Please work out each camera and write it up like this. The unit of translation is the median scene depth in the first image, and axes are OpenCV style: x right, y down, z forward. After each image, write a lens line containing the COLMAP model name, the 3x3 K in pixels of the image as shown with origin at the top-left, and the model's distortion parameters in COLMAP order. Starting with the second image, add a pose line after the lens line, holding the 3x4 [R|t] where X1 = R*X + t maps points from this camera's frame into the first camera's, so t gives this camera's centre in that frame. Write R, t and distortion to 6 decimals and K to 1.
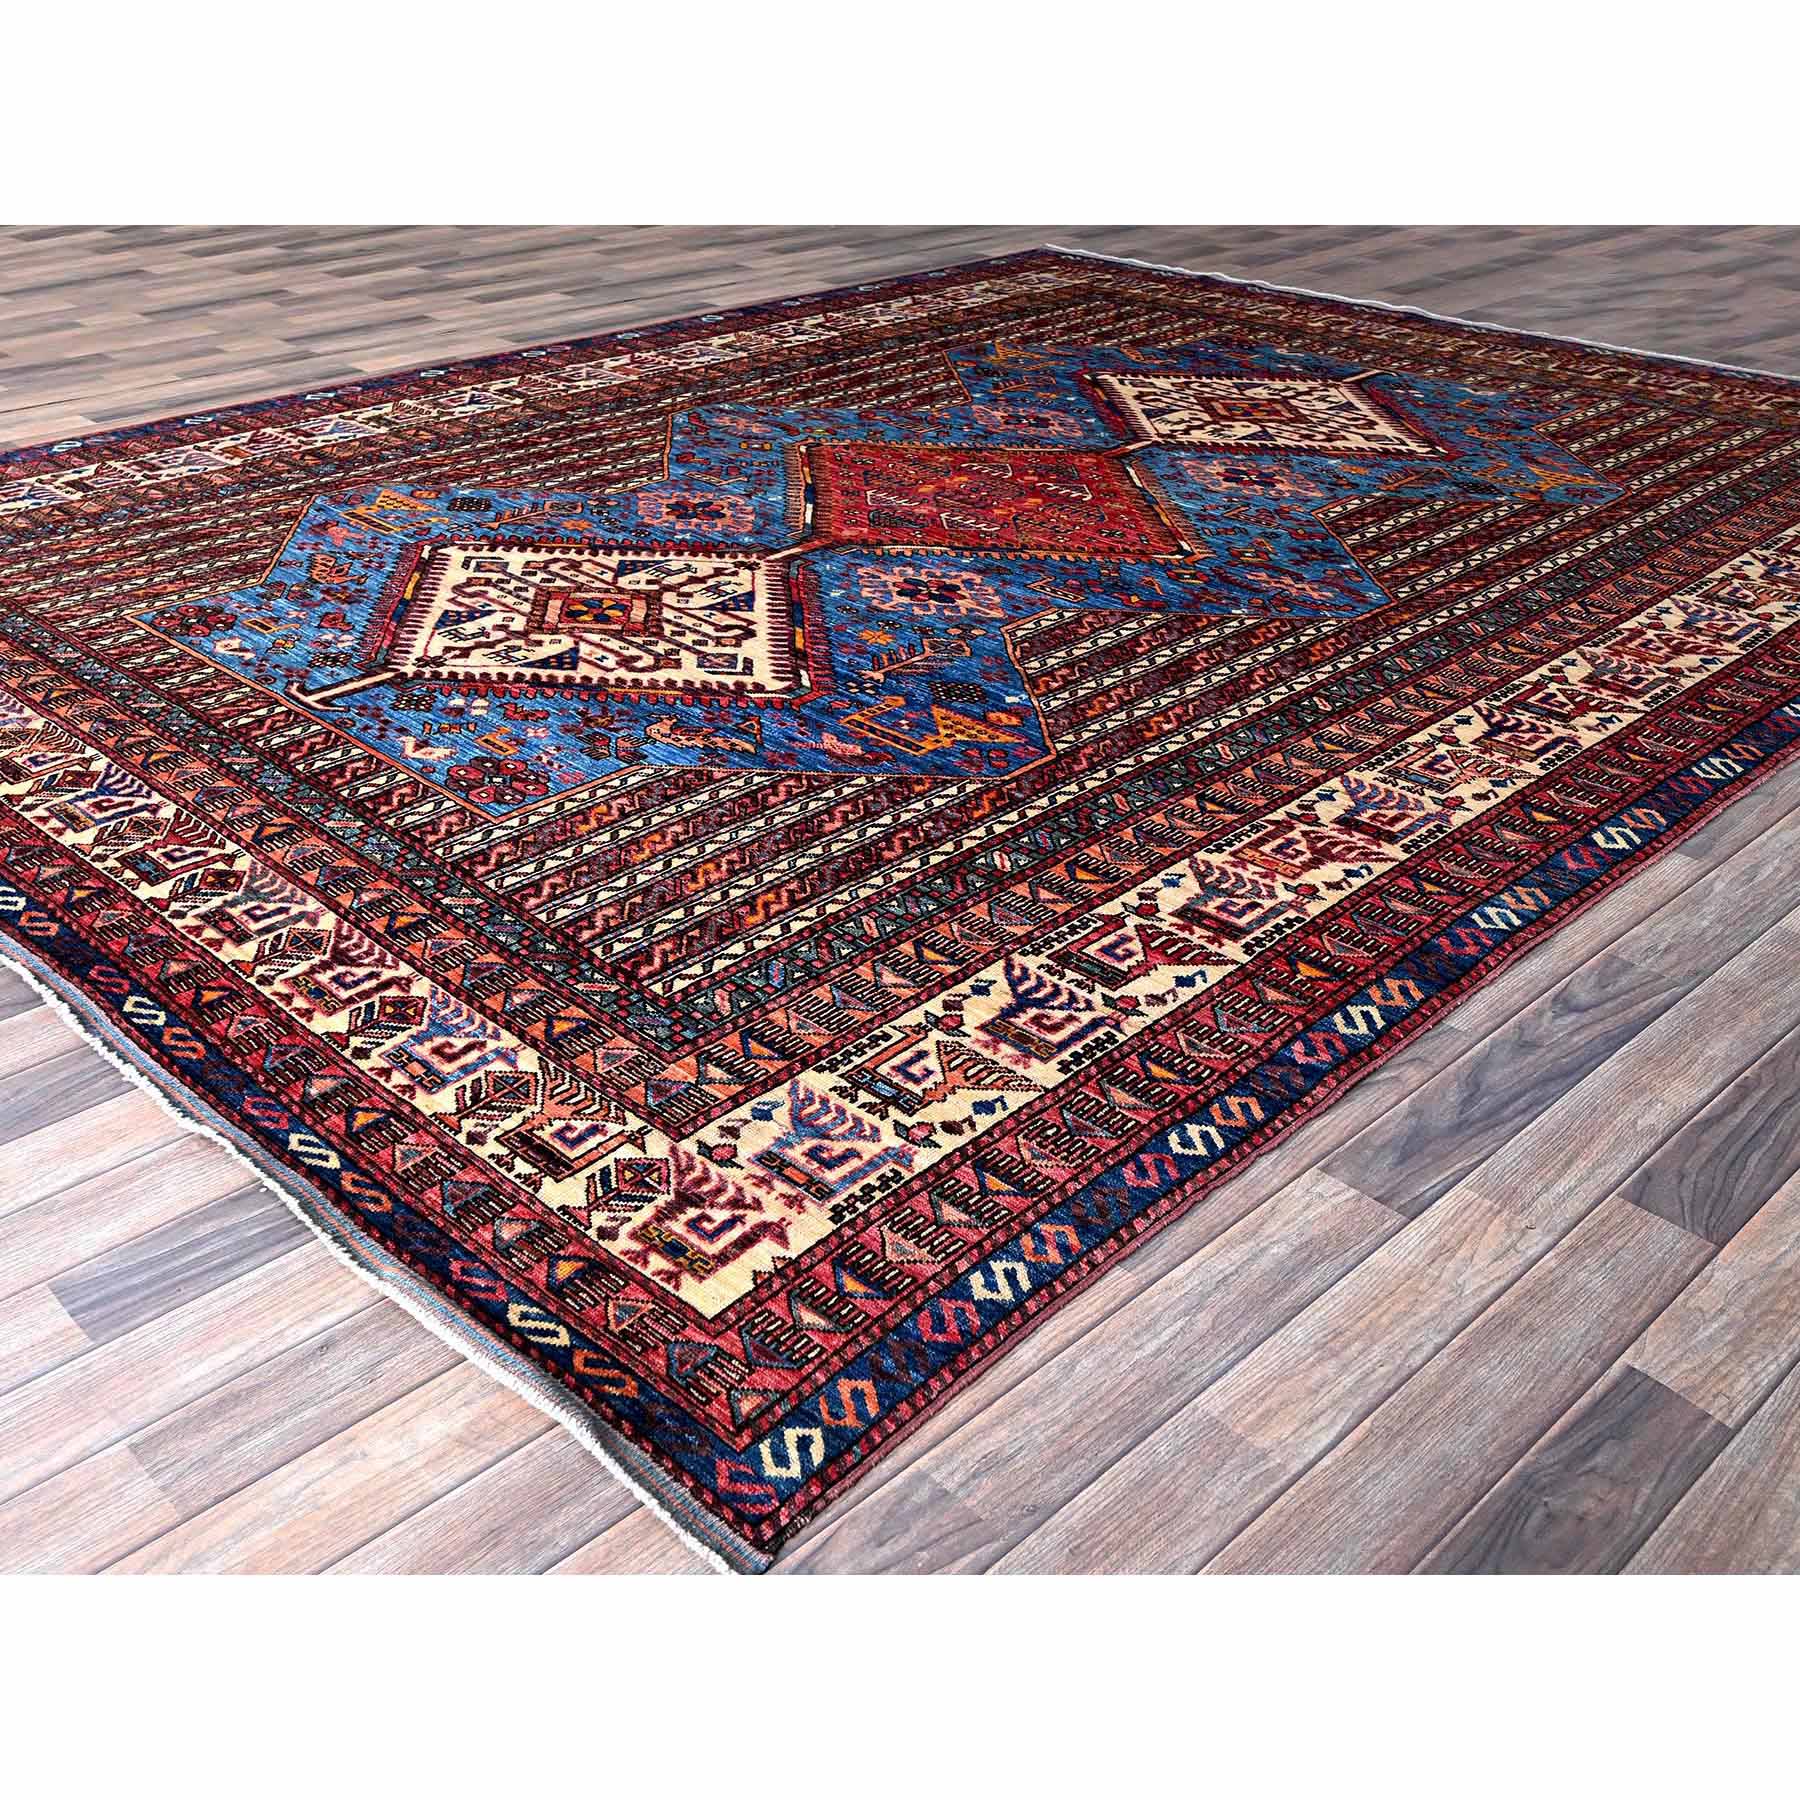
lens RADIAL K [[1846.2, 0, 900.0], [0, 1846.2, 900.0], [0, 0, 1]] dist [0.003565, -0.000857]
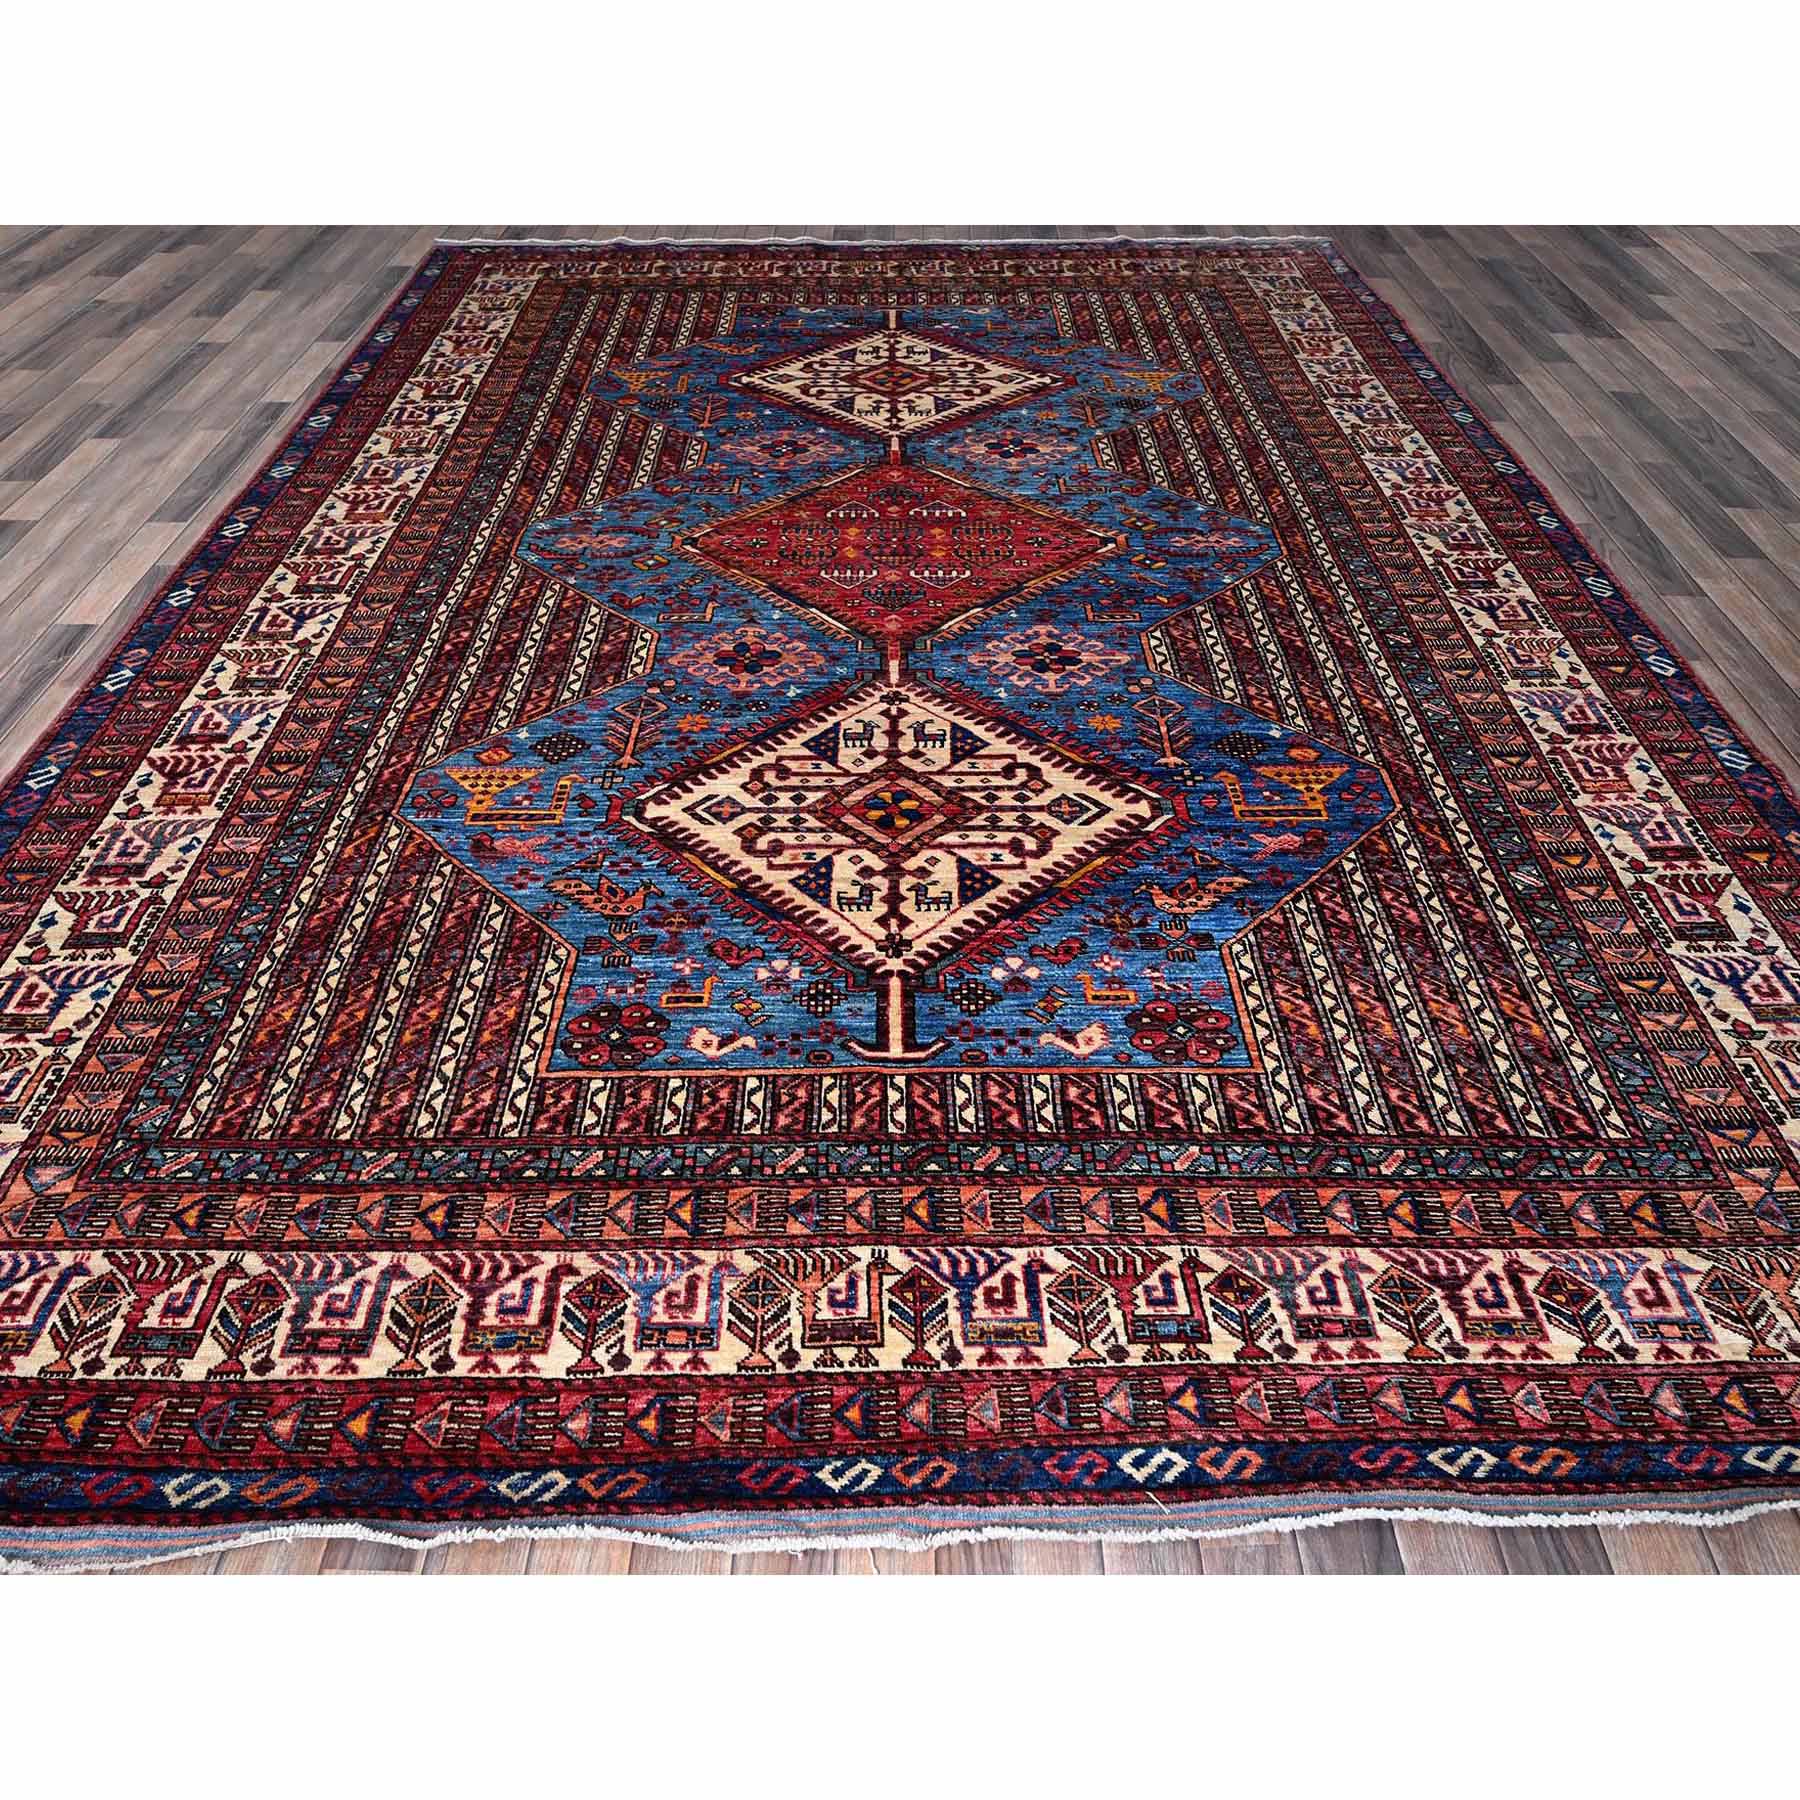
lens RADIAL K [[1535.4, 0, 900.0], [0, 1535.4, 900.0], [0, 0, 1]] dist [-0.002781, -0.000250]
pose [[0.699058, -0.438887, 0.564531, -0.606823], [0.340258, 0.898541, 0.277217, -0.323928], [-0.628921, -0.001704, 0.777467, 0.404360]]
